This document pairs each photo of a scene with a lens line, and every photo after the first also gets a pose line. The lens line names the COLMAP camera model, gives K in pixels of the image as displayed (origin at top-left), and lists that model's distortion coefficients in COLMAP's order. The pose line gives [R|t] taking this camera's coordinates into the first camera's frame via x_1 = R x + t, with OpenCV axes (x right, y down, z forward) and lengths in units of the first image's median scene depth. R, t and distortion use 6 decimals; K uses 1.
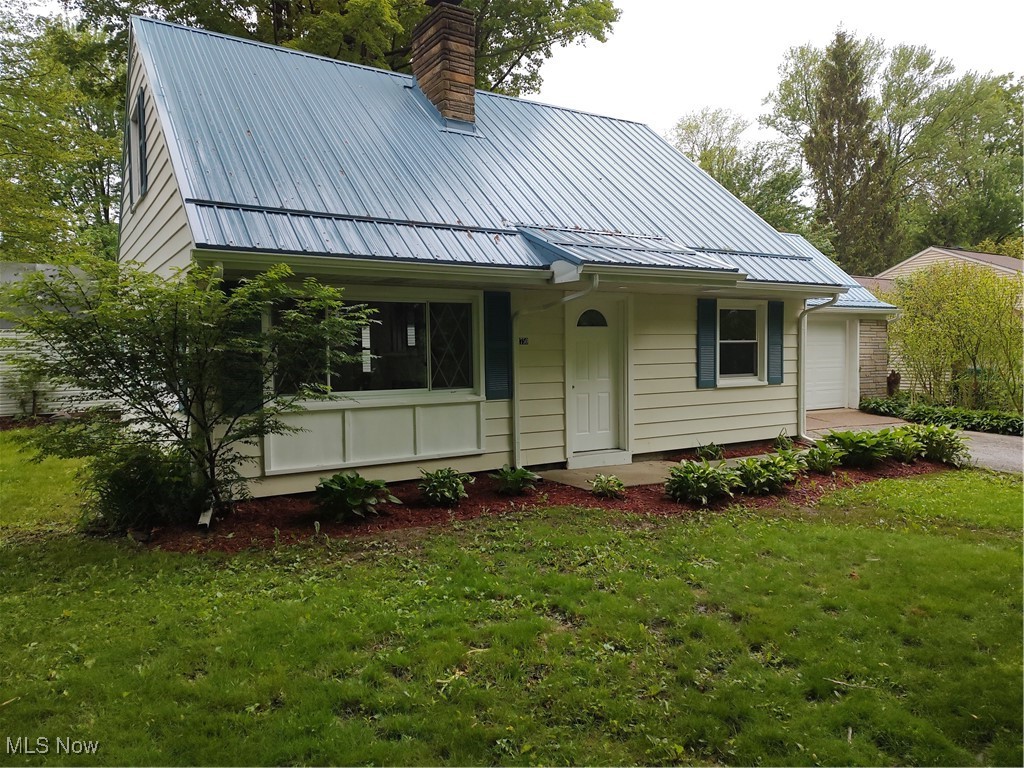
lens RADIAL K [[725.4, 0, 511.5], [0, 725.4, 382.6], [0, 0, 1]] dist [-0.004949, -0.000468]
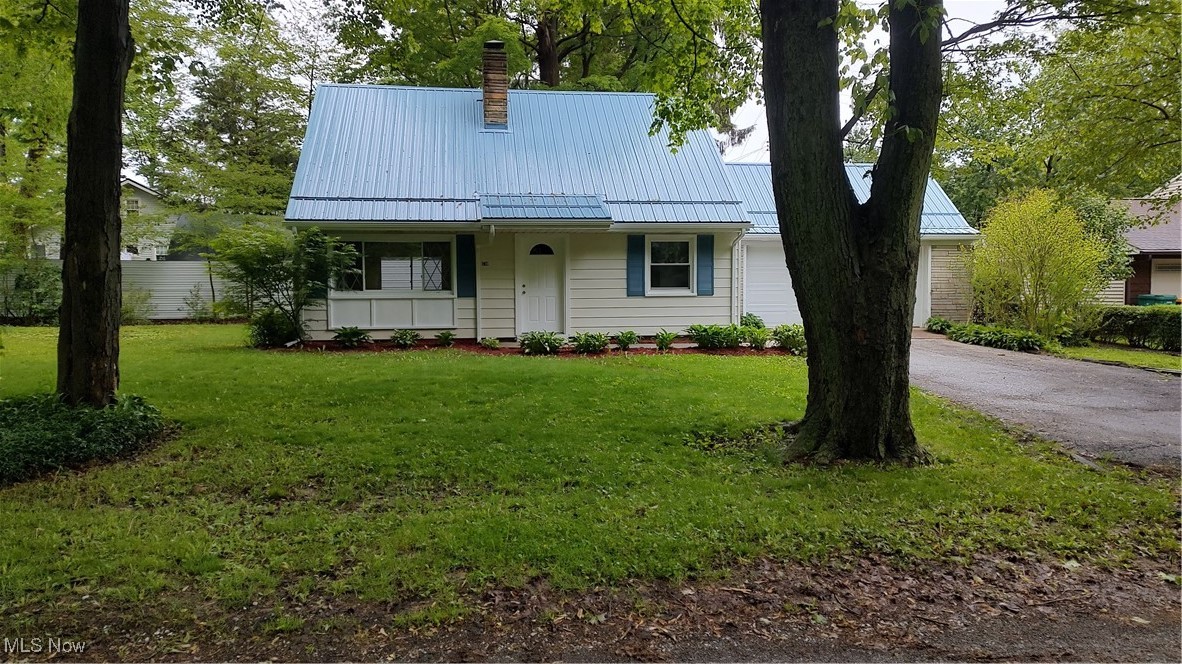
lens RADIAL K [[831.2, 0, 591.8], [0, 831.2, 333.0], [0, 0, 1]] dist [0.007926, 0.000466]
pose [[0.913130, 0.026646, -0.406796, 0.894391], [-0.021798, 0.999625, 0.016547, 0.057992], [0.407085, -0.006242, 0.913369, -0.579135]]
